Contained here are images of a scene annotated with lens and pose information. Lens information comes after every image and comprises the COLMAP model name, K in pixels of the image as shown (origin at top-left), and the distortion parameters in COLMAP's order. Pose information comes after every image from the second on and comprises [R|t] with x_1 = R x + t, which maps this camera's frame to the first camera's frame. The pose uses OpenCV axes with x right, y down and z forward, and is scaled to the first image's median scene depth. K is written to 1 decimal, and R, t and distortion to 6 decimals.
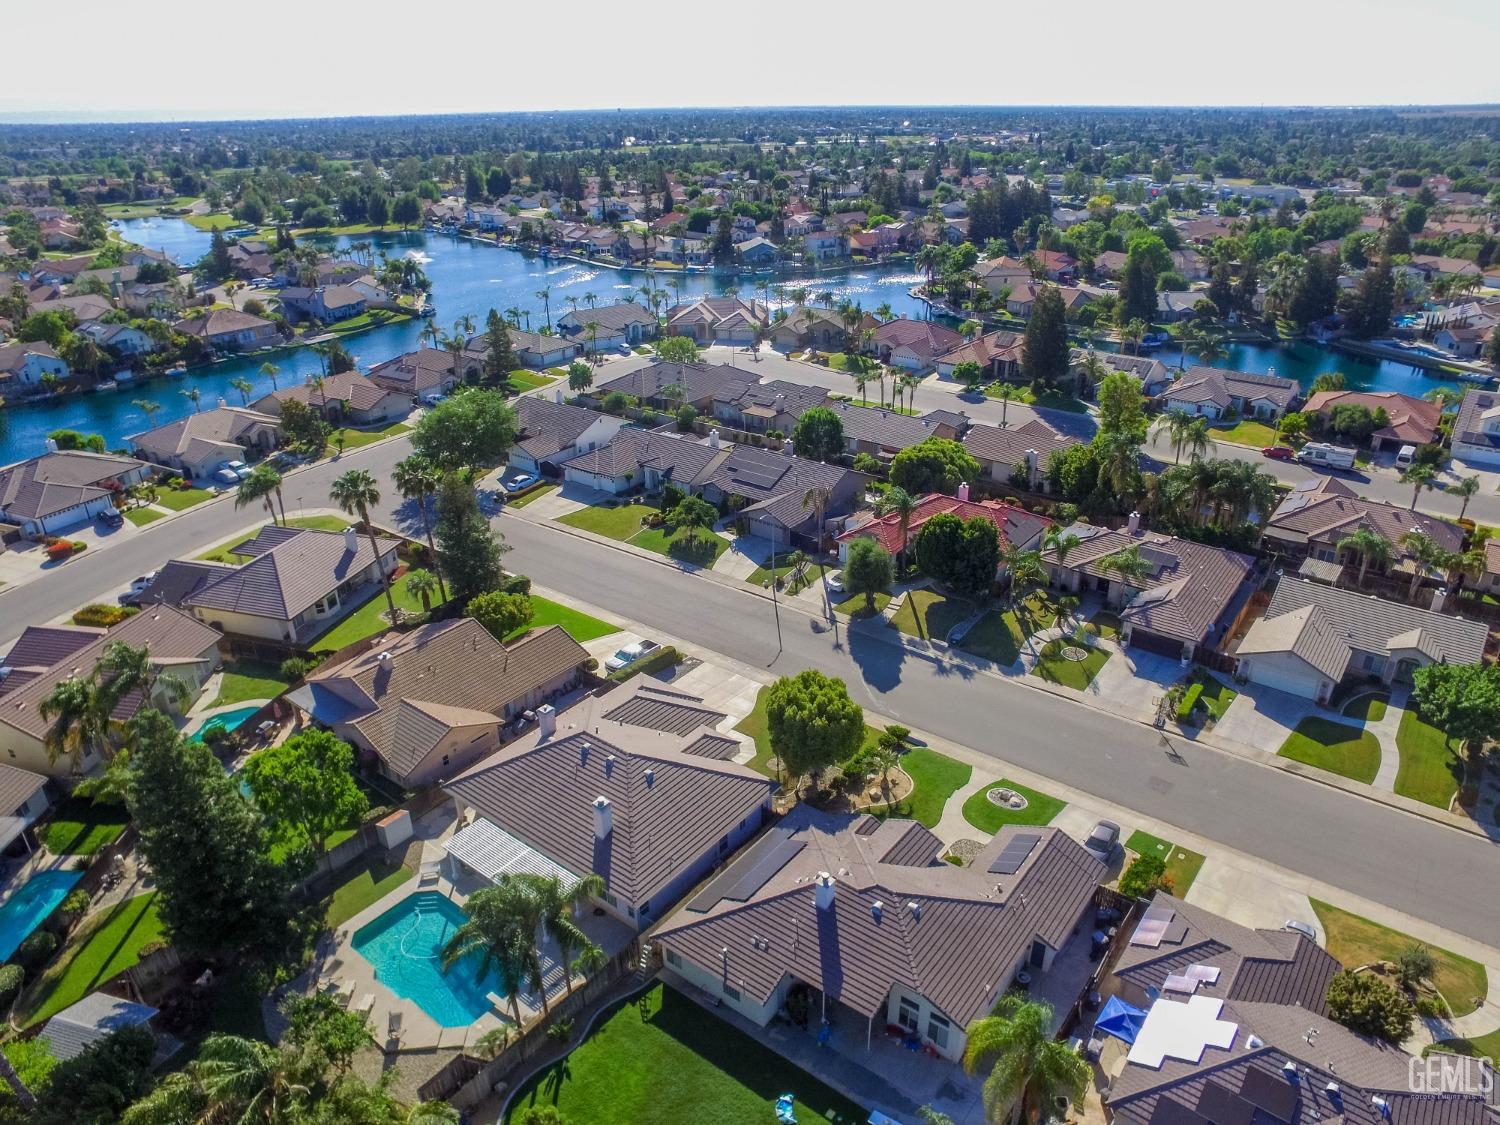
lens RADIAL K [[1001.3, 0, 764.0], [0, 1001.3, 568.7], [0, 0, 1]] dist [-0.117713, 0.095647]
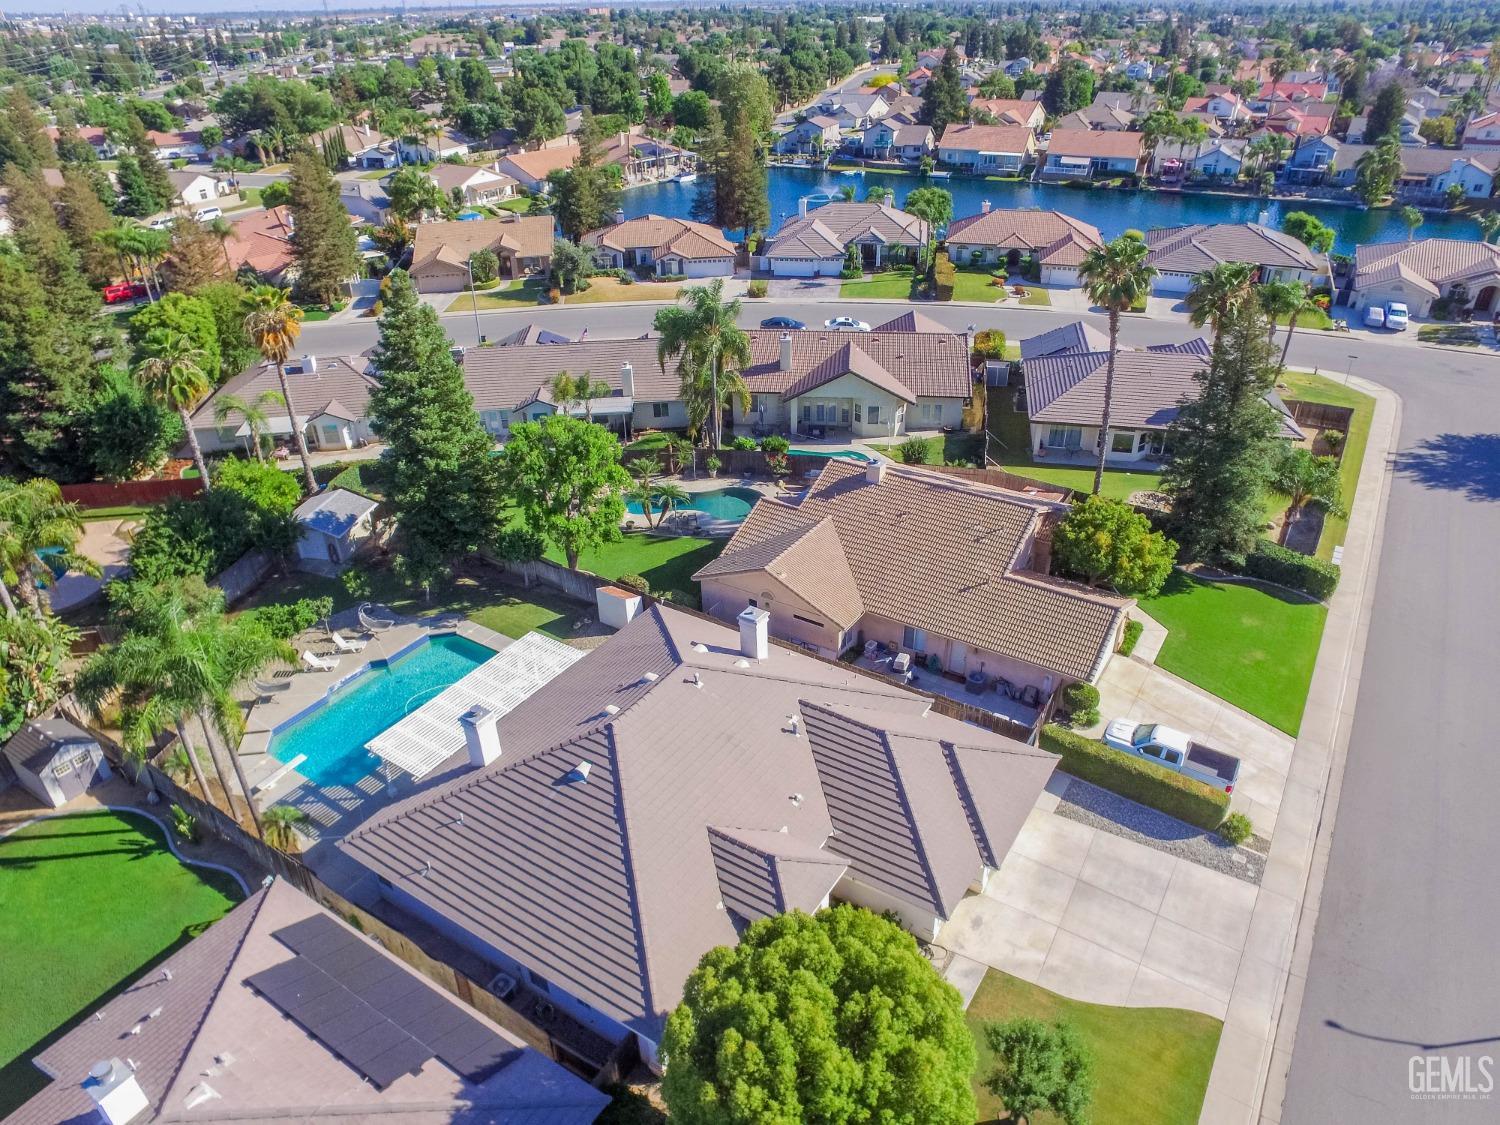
lens RADIAL K [[1001.3, 0, 764.0], [0, 1001.3, 568.7], [0, 0, 1]] dist [-0.117713, 0.095647]
pose [[0.087566, 0.516502, -0.851797, 0.187451], [-0.418539, 0.795023, 0.439049, -0.098664], [0.903968, 0.318064, 0.285793, 0.594303]]
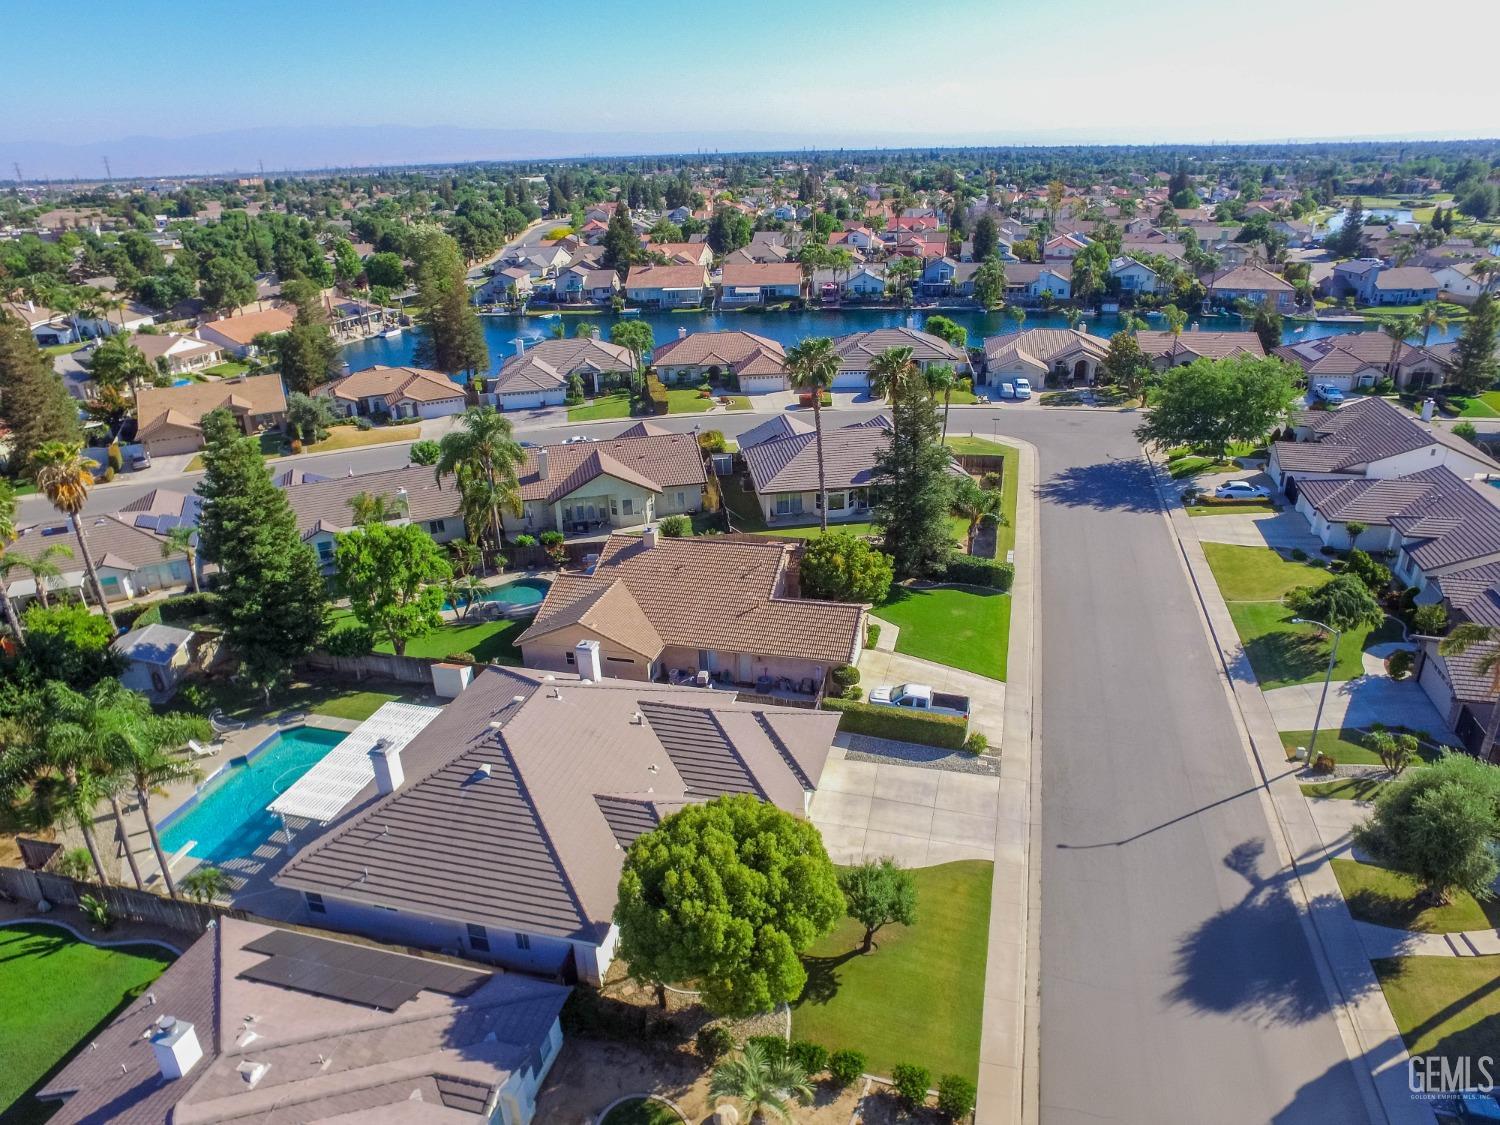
lens RADIAL K [[1001.3, 0, 764.0], [0, 1001.3, 568.7], [0, 0, 1]] dist [-0.117713, 0.095647]
pose [[0.393297, 0.364807, -0.843939, 0.297232], [-0.377080, 0.901163, 0.213814, -0.078483], [0.838527, 0.234140, 0.491986, 0.530004]]
